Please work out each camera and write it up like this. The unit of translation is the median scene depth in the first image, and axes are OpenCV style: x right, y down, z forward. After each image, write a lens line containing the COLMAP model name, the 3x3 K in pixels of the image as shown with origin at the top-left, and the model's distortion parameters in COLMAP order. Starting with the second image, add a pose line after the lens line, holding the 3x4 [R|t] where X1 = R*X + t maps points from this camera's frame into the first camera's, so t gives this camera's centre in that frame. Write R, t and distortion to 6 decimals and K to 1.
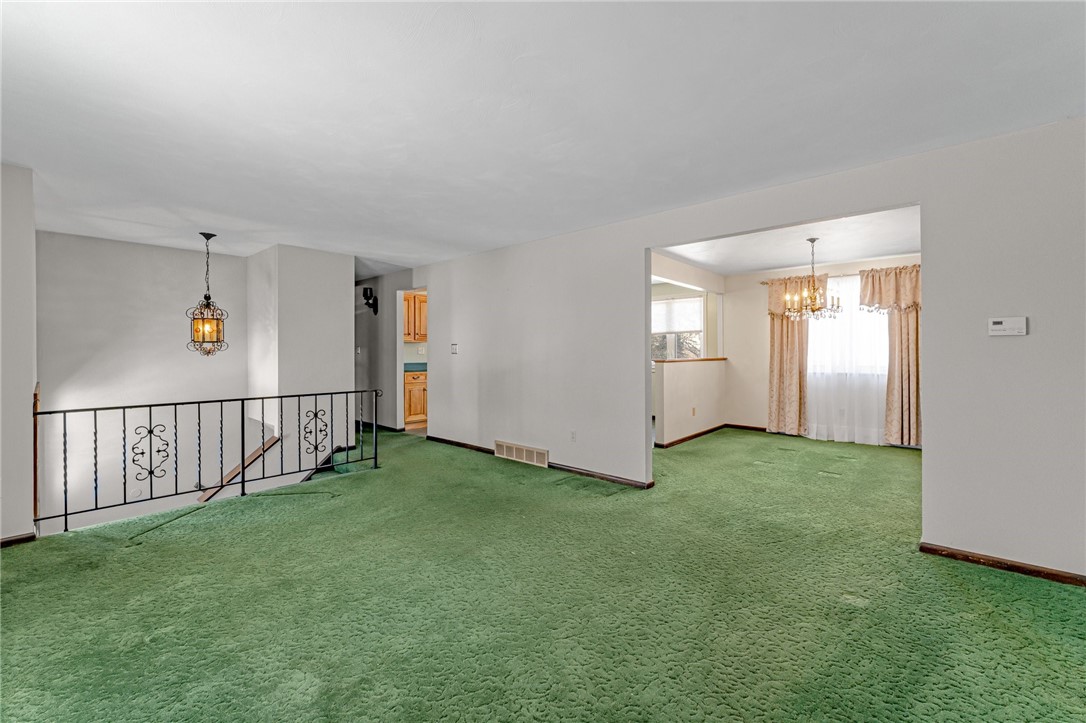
lens RADIAL K [[454.6, 0, 537.0], [0, 454.6, 353.2], [0, 0, 1]] dist [-0.002185, -0.000124]
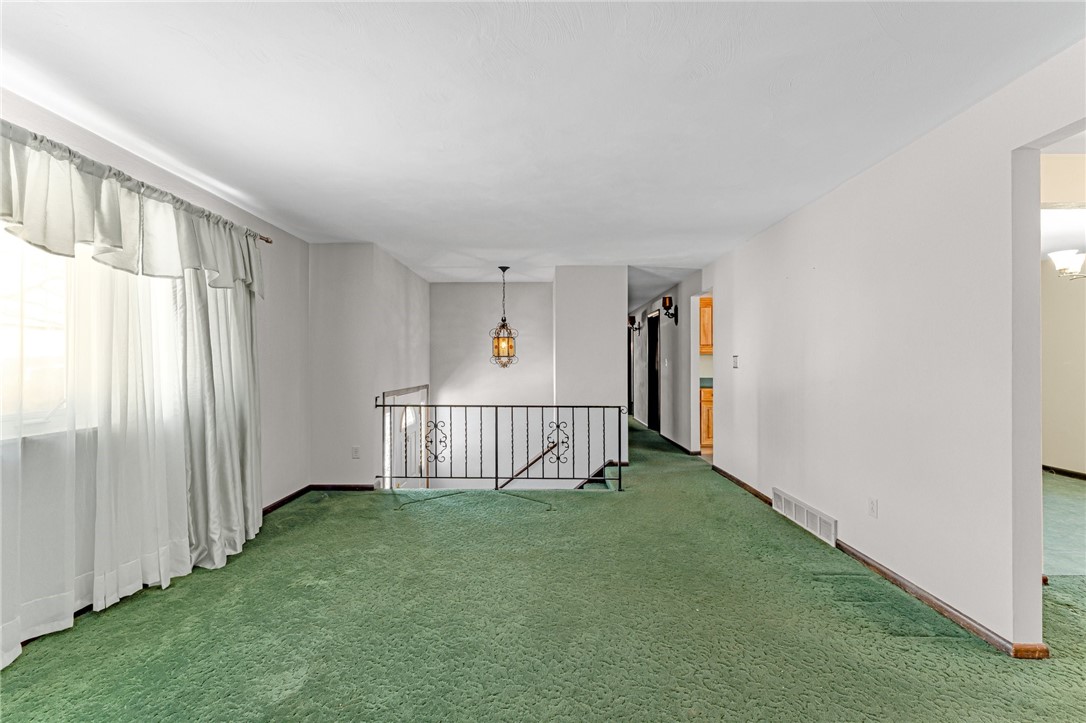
lens RADIAL K [[449.9, 0, 530.2], [0, 449.9, 366.3], [0, 0, 1]] dist [-0.001123, -0.000102]
pose [[0.651521, 0.002363, -0.758627, 0.228298], [-0.004007, 0.999992, -0.000326, 0.001110], [0.758620, 0.003252, 0.651526, 0.273863]]
